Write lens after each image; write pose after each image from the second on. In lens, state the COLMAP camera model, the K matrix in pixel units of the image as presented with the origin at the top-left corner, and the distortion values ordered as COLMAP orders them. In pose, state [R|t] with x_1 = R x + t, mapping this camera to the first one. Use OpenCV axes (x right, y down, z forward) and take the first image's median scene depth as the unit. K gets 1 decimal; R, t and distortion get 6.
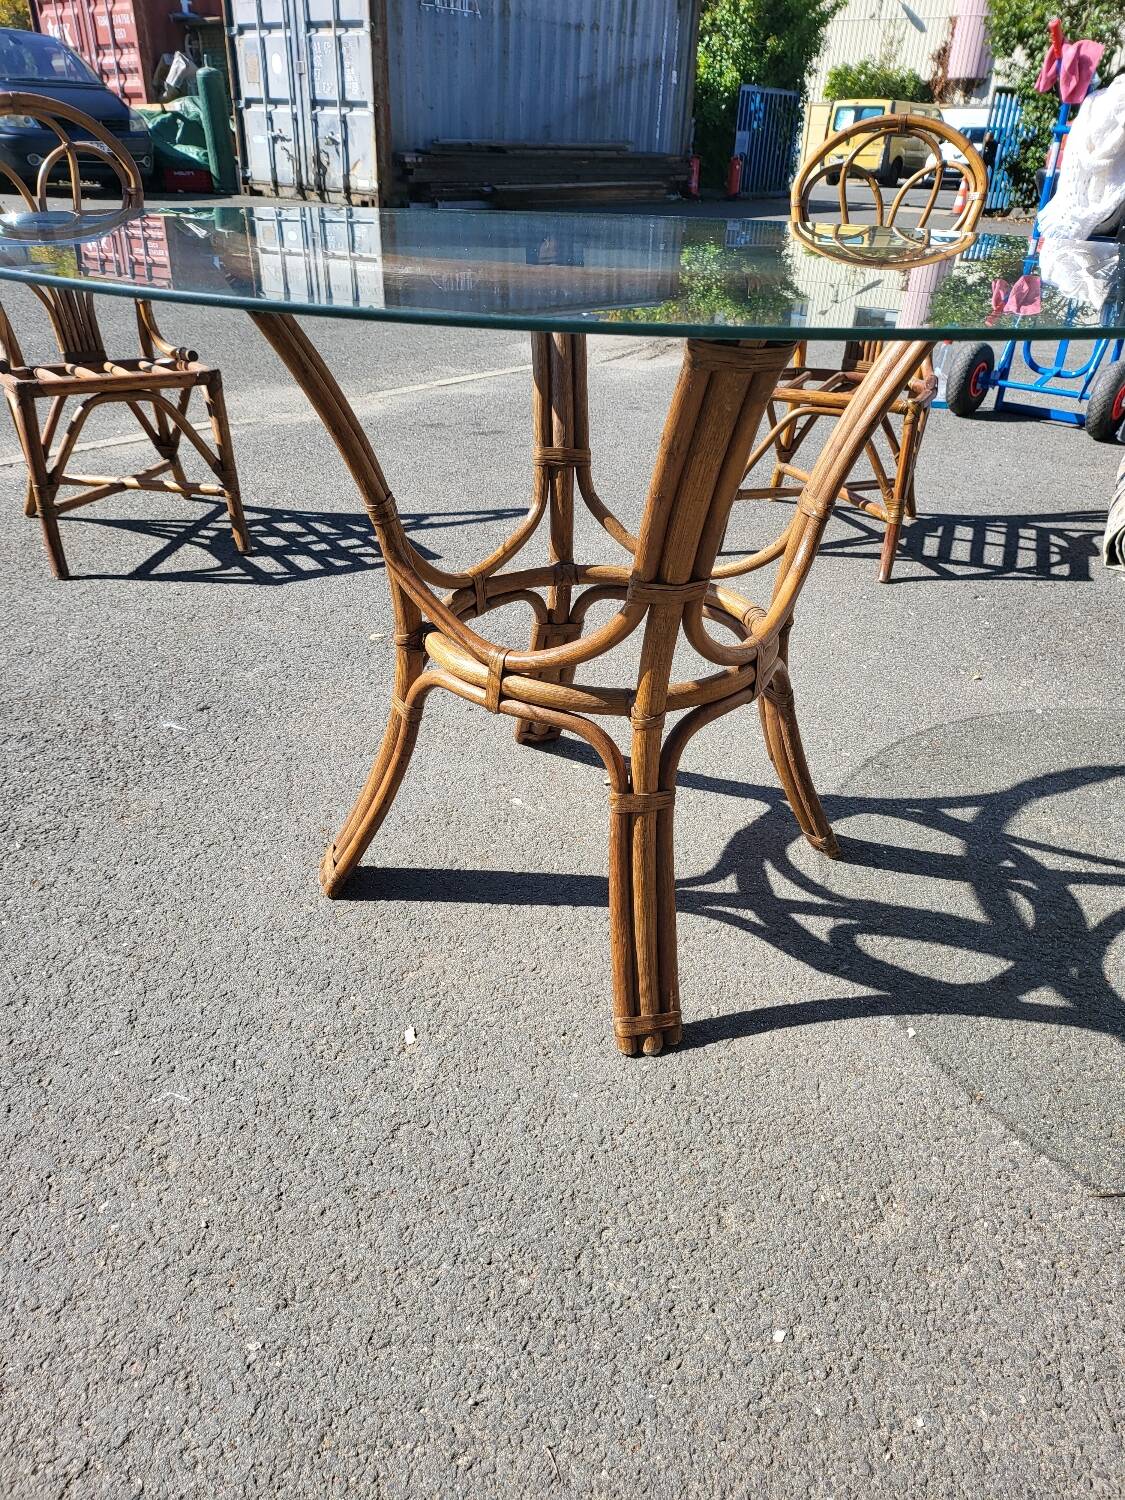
lens RADIAL K [[1049.1, 0, 562.4], [0, 1049.1, 745.6], [0, 0, 1]] dist [0.049817, -0.050896]
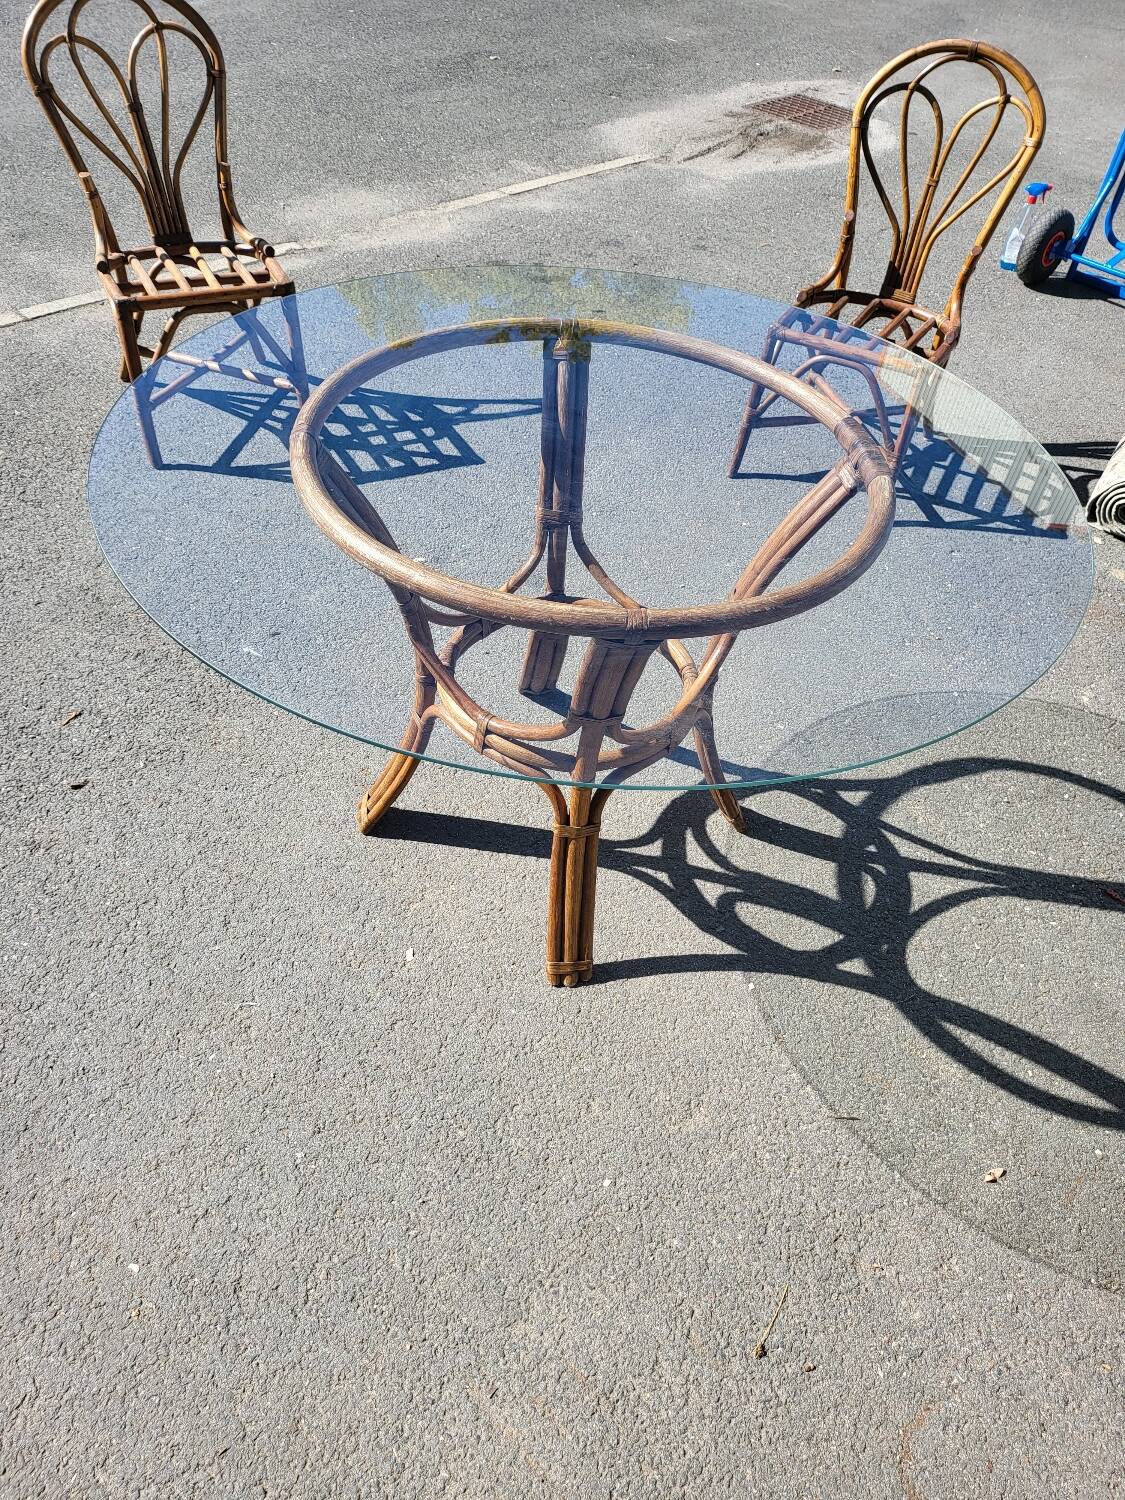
lens RADIAL K [[1049.1, 0, 560.5], [0, 1049.1, 743.0], [0, 0, 1]] dist [0.049817, -0.050896]
pose [[0.993987, 0.099773, -0.045113, 0.086187], [-0.085306, 0.963904, 0.252213, -0.335553], [0.068649, -0.246848, 0.966620, -0.285532]]
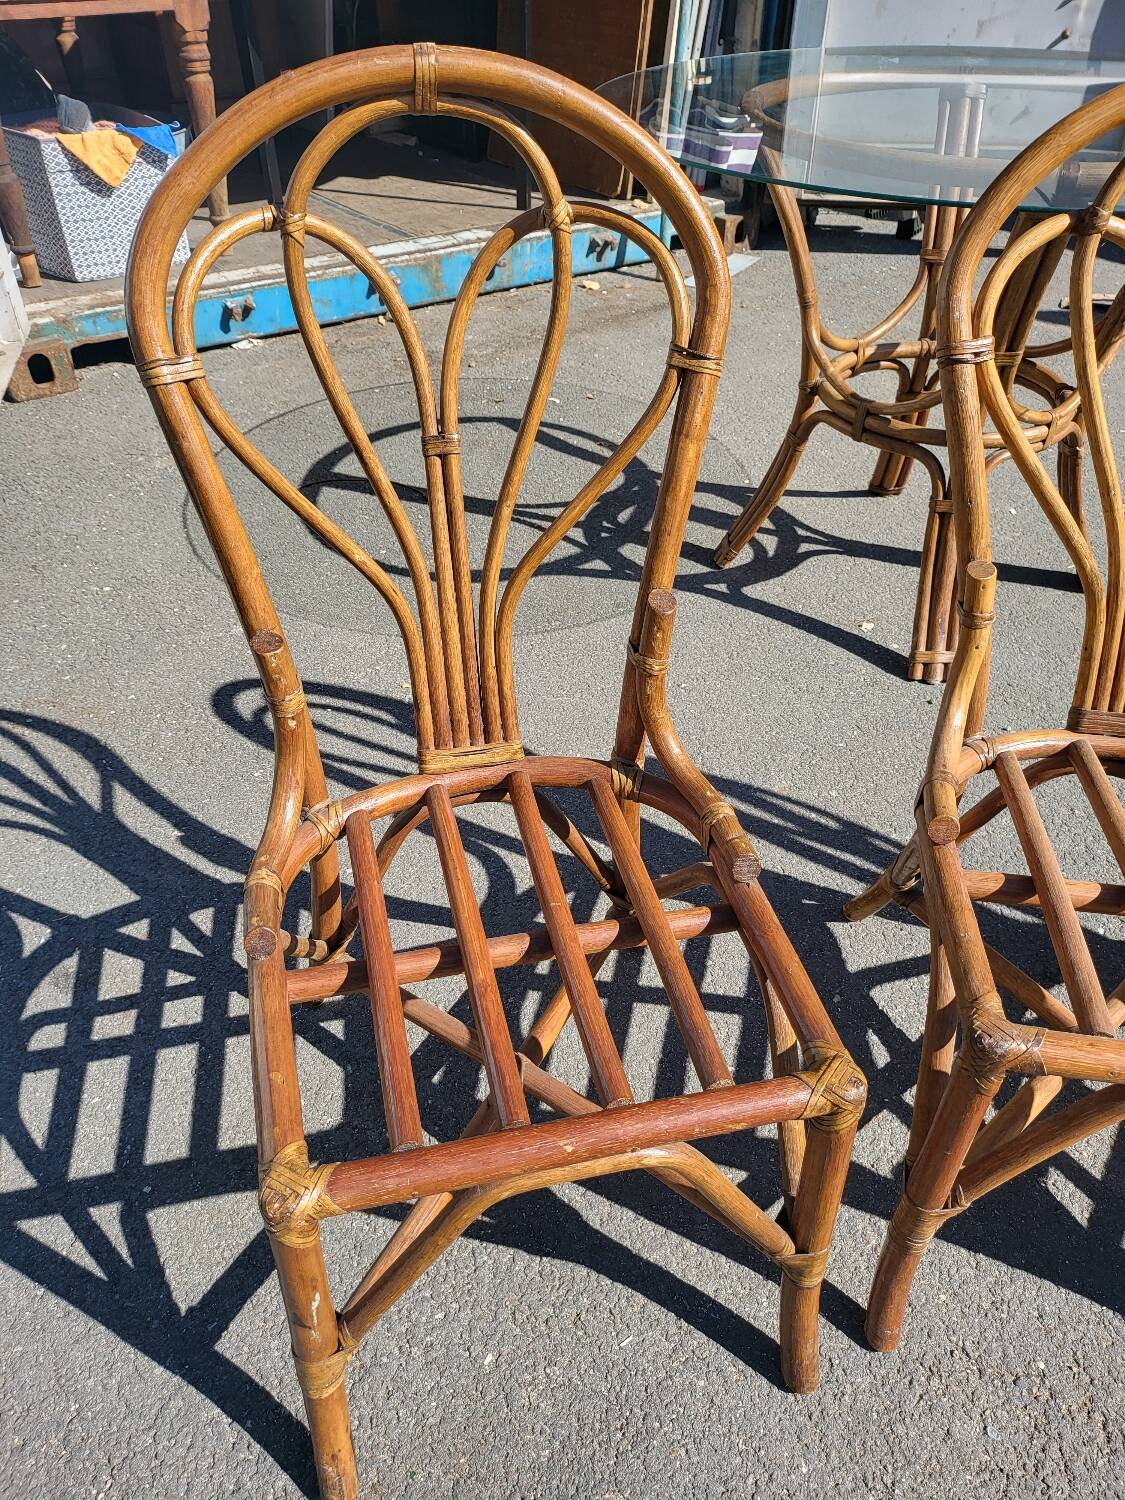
lens RADIAL K [[1062.0, 0, 554.5], [0, 1062.0, 763.3], [0, 0, 1]] dist [0.043293, -0.044497]
pose [[-0.948678, -0.221208, 0.226002, 0.087283], [0.133719, 0.367026, 0.920549, -1.225186], [-0.286582, 0.903526, -0.318610, 1.902226]]
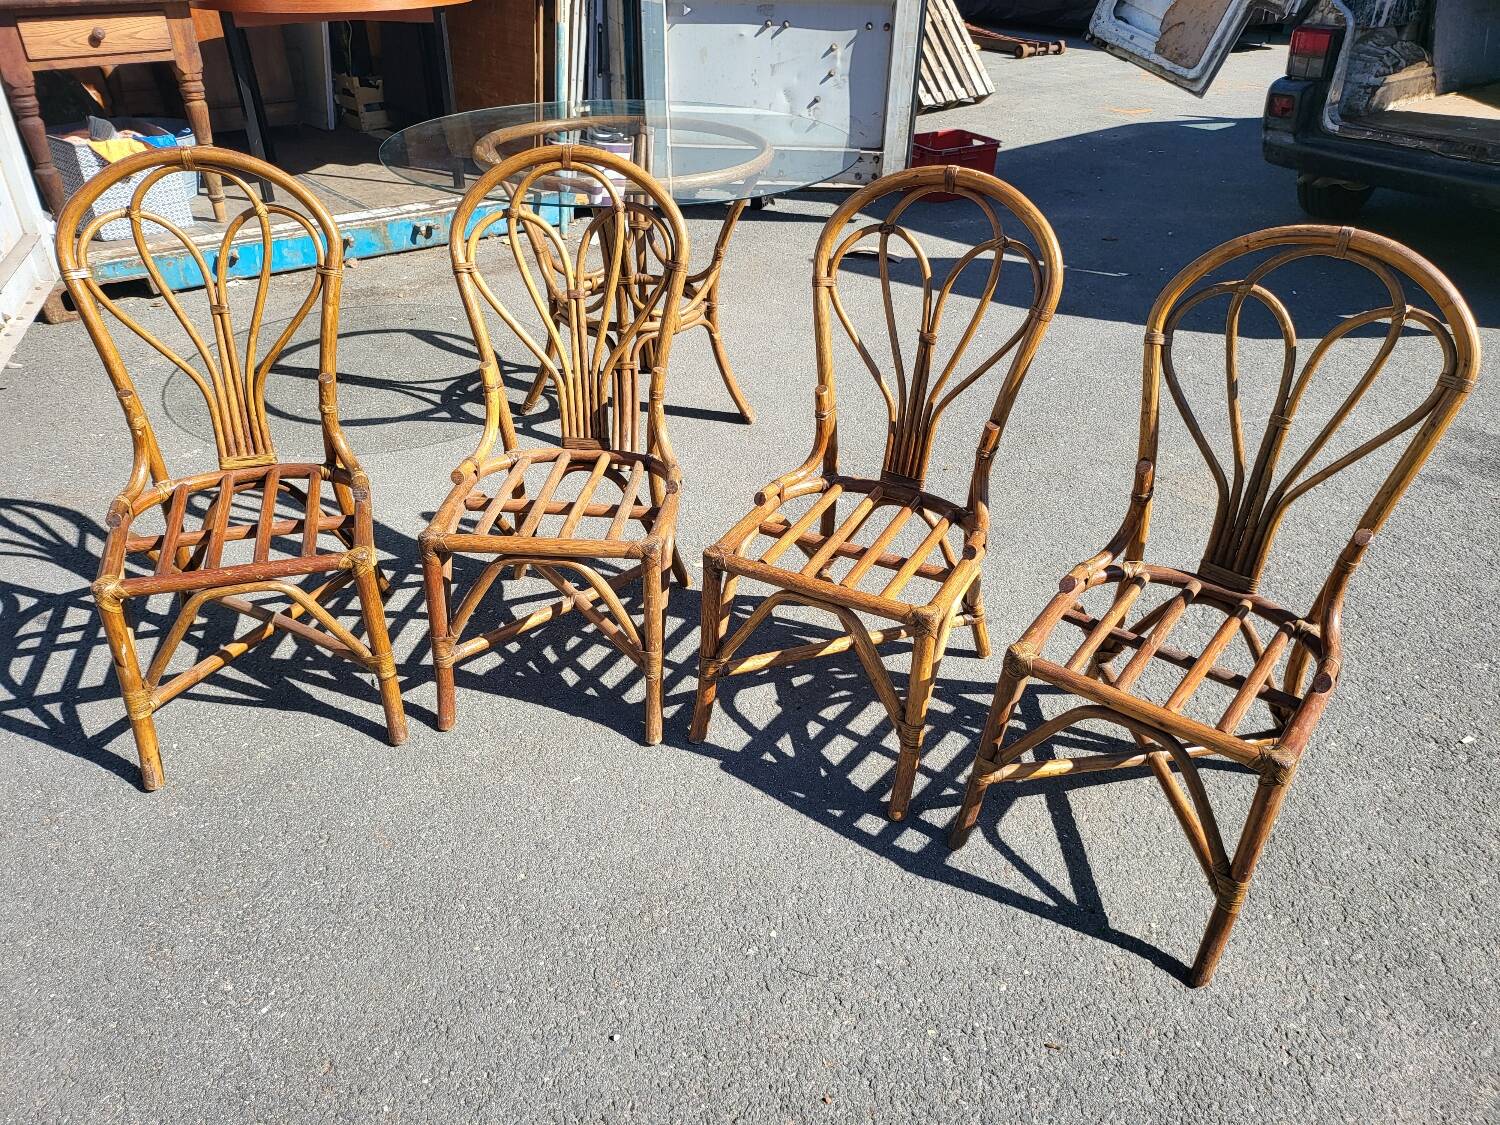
lens RADIAL K [[1062.0, 0, 754.3], [0, 1062.0, 575.7], [0, 0, 1]] dist [0.043293, -0.044497]
pose [[-0.973728, -0.159071, 0.162939, -0.659930], [0.070564, 0.469542, 0.880086, -1.756548], [-0.216503, 0.868462, -0.445982, 2.338907]]
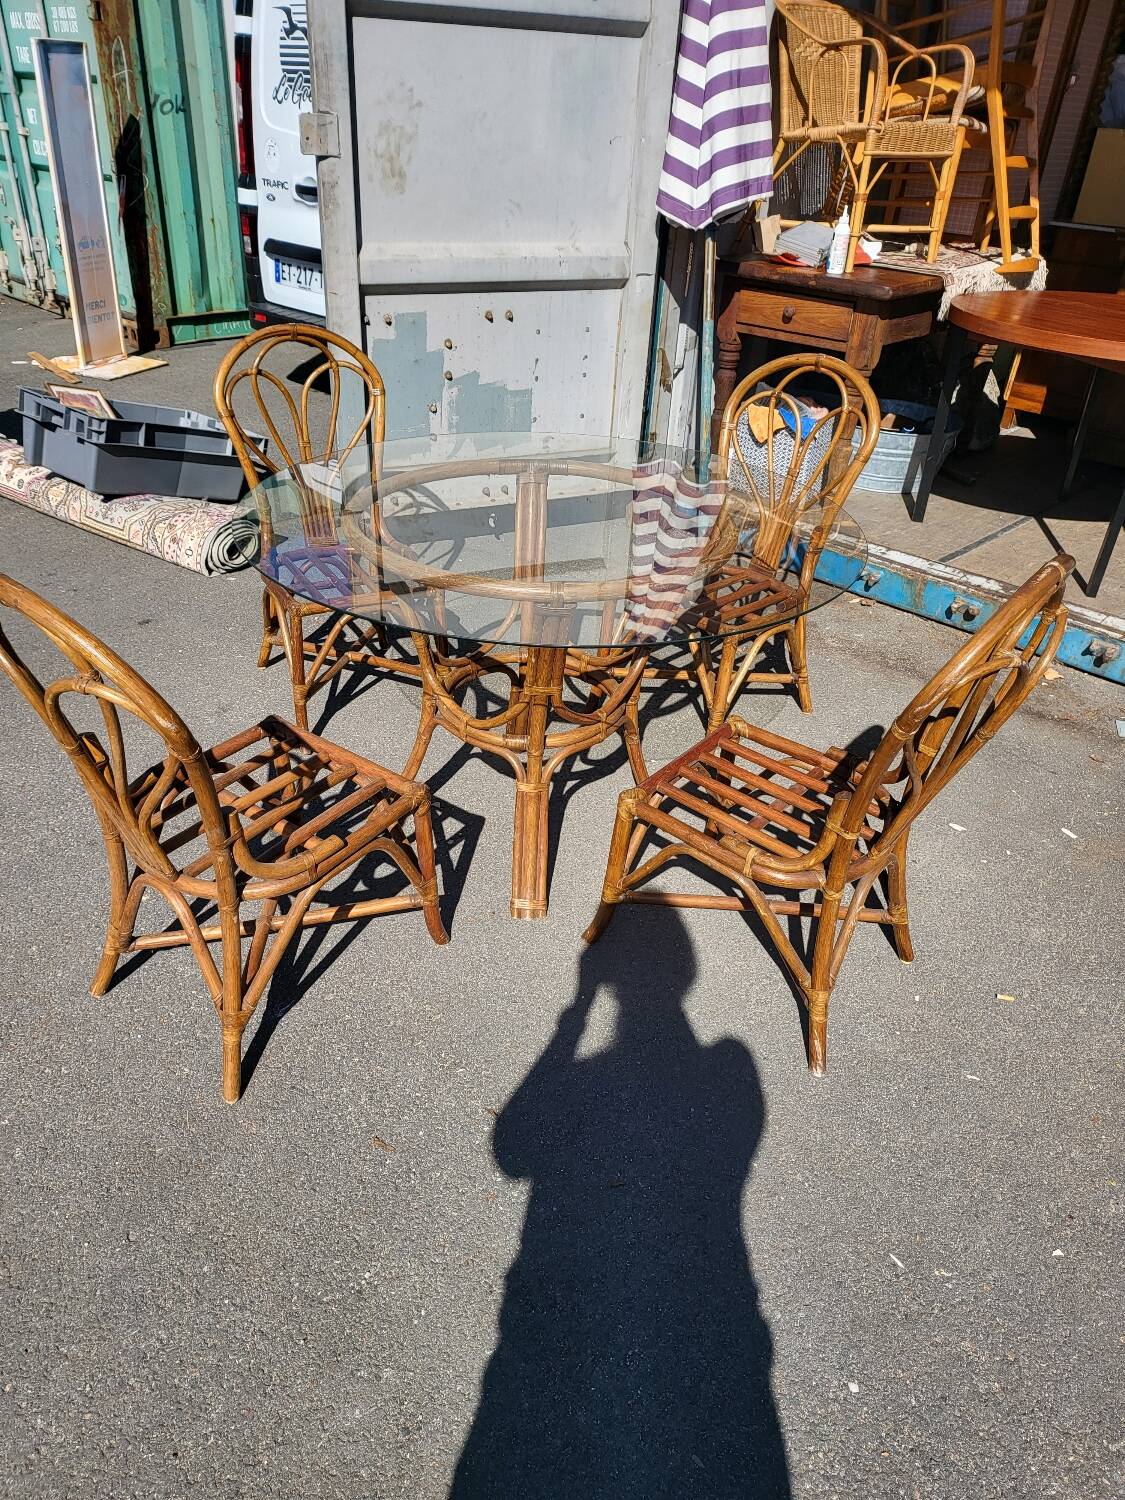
lens RADIAL K [[1049.1, 0, 529.0], [0, 1049.1, 751.4], [0, 0, 1]] dist [0.049817, -0.050896]
pose [[0.132582, -0.531745, 0.836462, -1.422372], [0.447241, 0.785211, 0.428275, -0.751181], [-0.884532, 0.317319, 0.341924, 0.367362]]
